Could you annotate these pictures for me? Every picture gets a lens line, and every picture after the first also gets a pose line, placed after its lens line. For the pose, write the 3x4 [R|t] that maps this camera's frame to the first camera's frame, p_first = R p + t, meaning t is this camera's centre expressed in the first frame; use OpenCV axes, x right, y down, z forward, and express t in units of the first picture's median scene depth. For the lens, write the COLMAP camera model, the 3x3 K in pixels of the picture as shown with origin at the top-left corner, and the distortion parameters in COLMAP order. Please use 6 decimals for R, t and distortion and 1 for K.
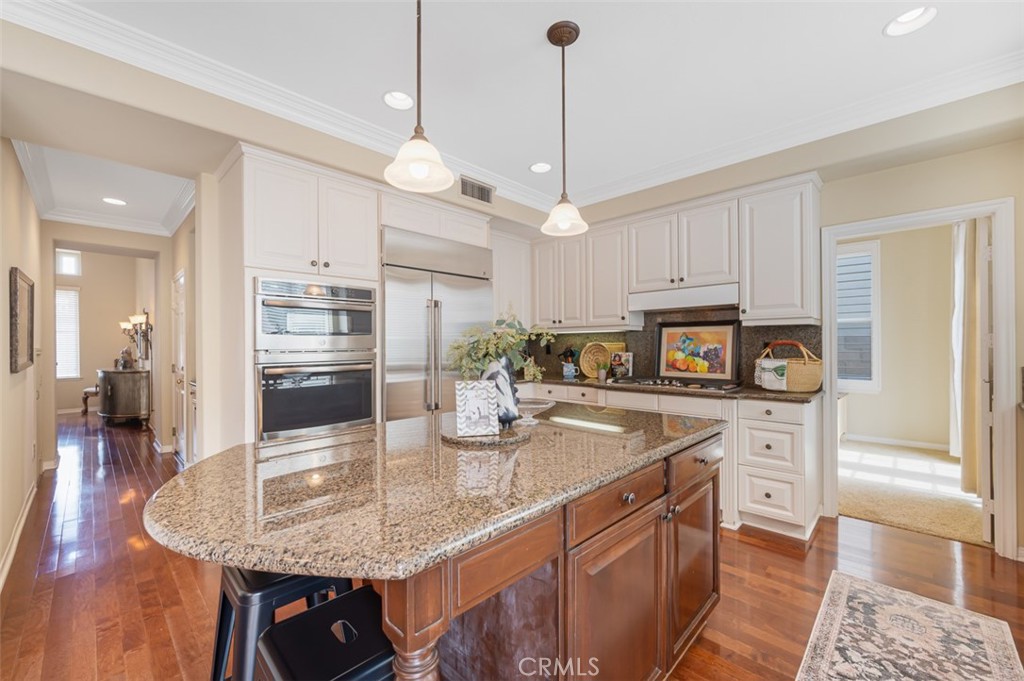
lens RADIAL K [[411.9, 0, 516.5], [0, 411.9, 344.5], [0, 0, 1]] dist [0.002665, 0.000195]
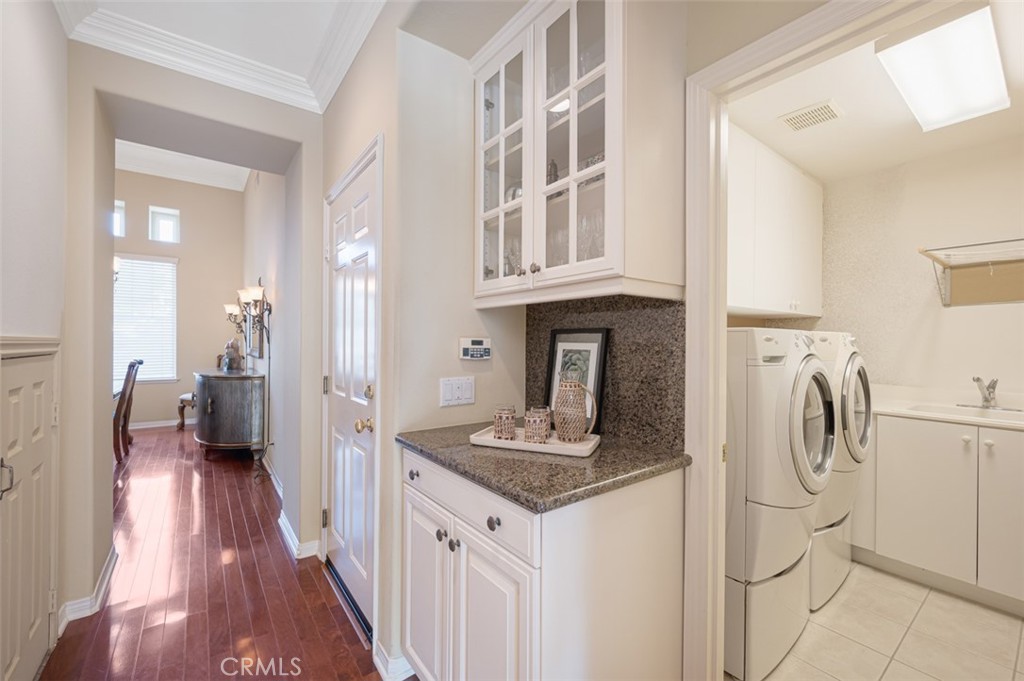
lens RADIAL K [[411.9, 0, 518.3], [0, 411.9, 343.2], [0, 0, 1]] dist [0.002665, 0.000195]
pose [[0.989608, 0.016520, -0.142837, -0.394505], [-0.016418, 0.999863, 0.001890, 0.004453], [0.142849, 0.000474, 0.989744, 0.407200]]
